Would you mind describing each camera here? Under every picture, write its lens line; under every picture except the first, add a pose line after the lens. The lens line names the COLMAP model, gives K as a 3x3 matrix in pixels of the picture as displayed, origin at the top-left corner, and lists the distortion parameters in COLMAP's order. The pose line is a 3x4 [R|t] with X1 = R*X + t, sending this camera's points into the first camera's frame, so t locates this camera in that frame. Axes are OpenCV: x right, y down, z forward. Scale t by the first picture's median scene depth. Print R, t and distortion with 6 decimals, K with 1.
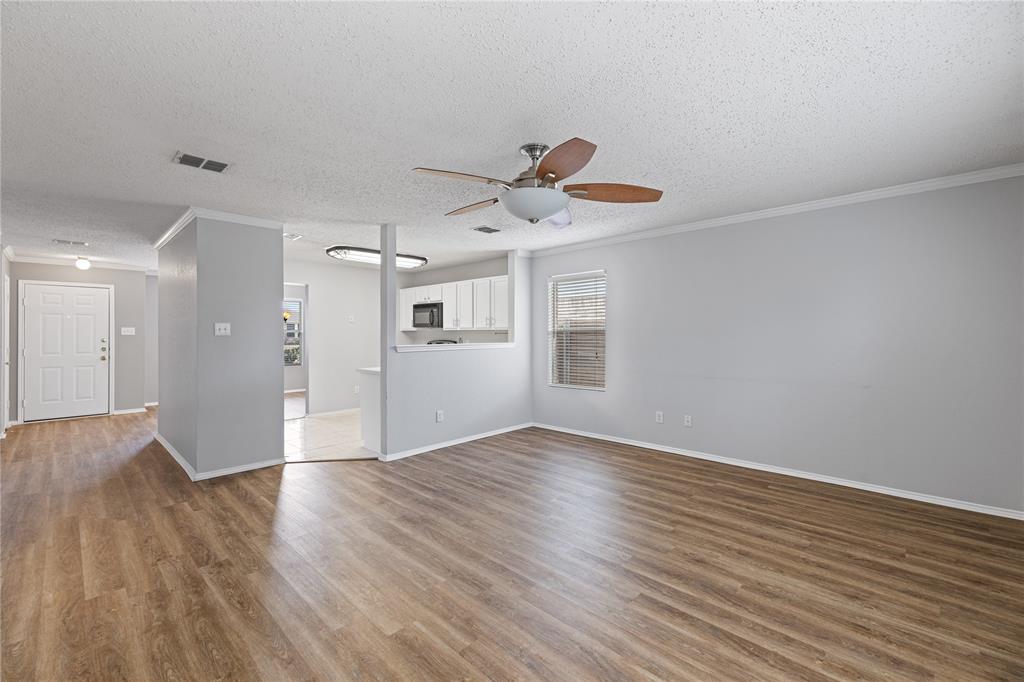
lens RADIAL K [[430.1, 0, 505.4], [0, 430.1, 333.2], [0, 0, 1]] dist [0.003209, -0.000282]
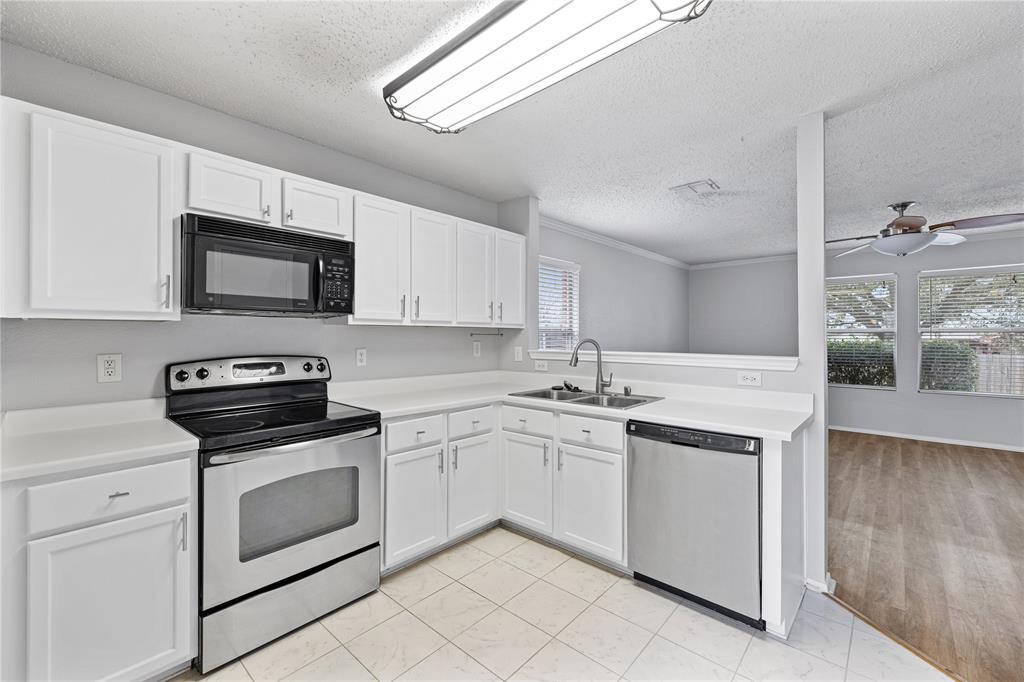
lens RADIAL K [[430.1, 0, 505.4], [0, 430.1, 333.2], [0, 0, 1]] dist [0.003209, -0.000282]
pose [[-0.043599, 0.007249, 0.999023, -0.558532], [0.003800, 0.999968, -0.007090, 0.004119], [-0.999042, 0.003487, -0.043625, 1.005749]]
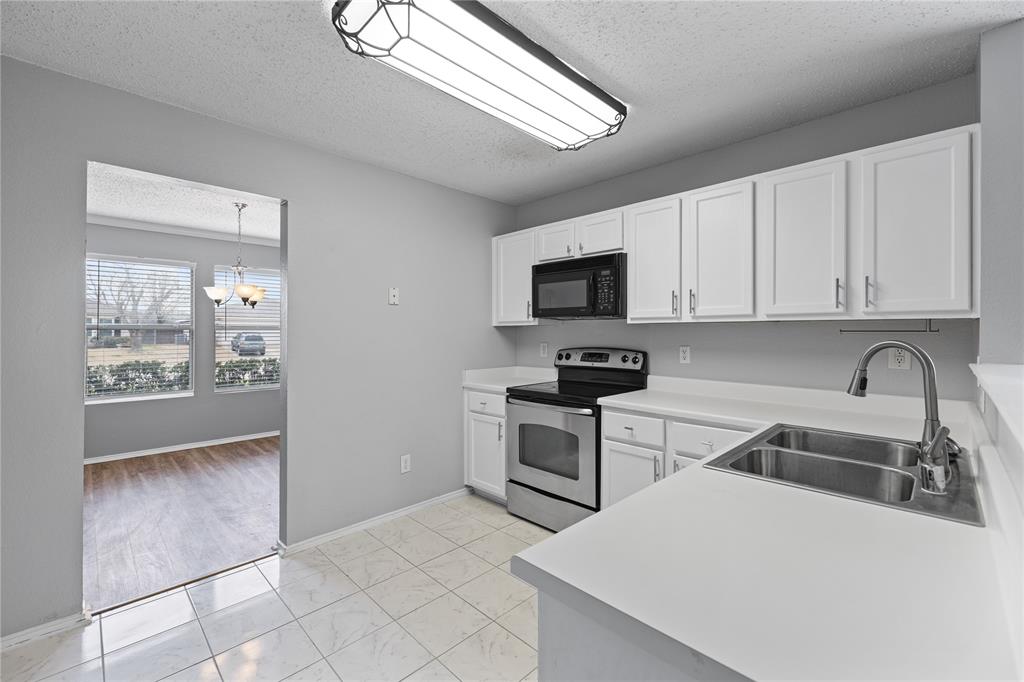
lens RADIAL K [[430.1, 0, 505.4], [0, 430.1, 333.2], [0, 0, 1]] dist [0.003209, -0.000282]
pose [[0.999908, 0.002029, -0.013433, -0.286104], [-0.002075, 0.999992, -0.003389, 0.004642], [0.013426, 0.003416, 0.999904, 0.683382]]
